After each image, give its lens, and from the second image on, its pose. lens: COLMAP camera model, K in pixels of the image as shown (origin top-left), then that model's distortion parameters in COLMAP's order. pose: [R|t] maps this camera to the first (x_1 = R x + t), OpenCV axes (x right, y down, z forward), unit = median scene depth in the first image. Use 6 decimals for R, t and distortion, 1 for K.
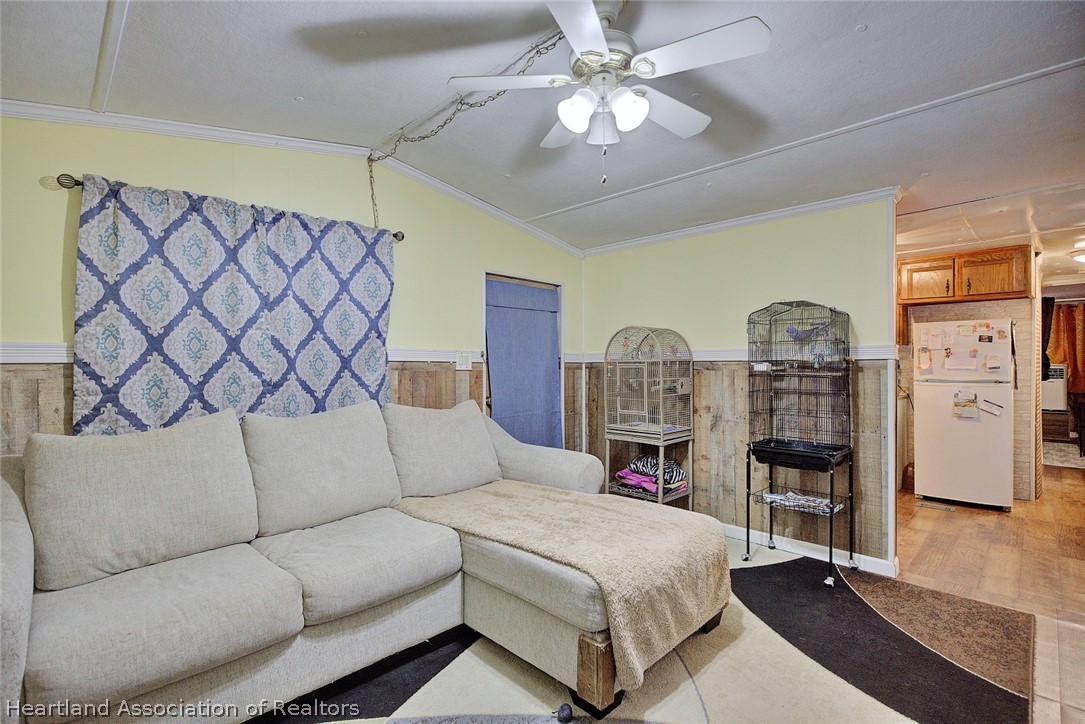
lens RADIAL K [[506.9, 0, 538.0], [0, 506.9, 363.3], [0, 0, 1]] dist [0.003004, 0.000995]
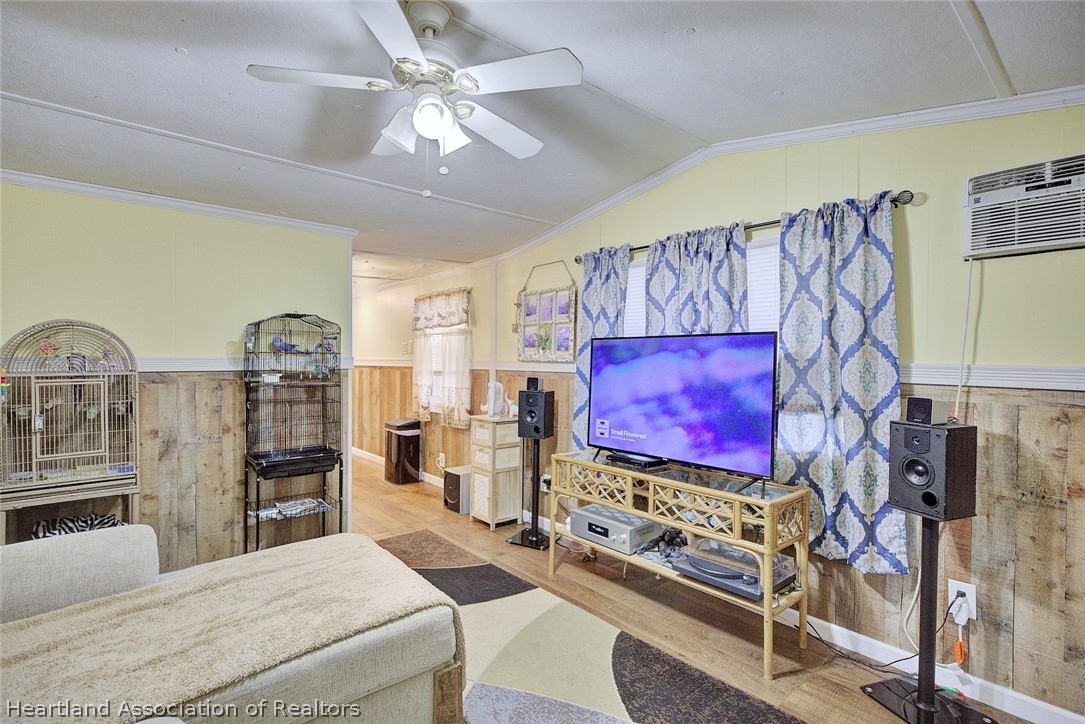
lens RADIAL K [[506.9, 0, 538.0], [0, 506.9, 363.3], [0, 0, 1]] dist [0.003004, 0.000995]
pose [[0.066704, -0.000485, 0.997773, -0.420507], [0.003180, 0.999995, 0.000274, -0.016558], [-0.997768, 0.003155, 0.066705, 0.381743]]
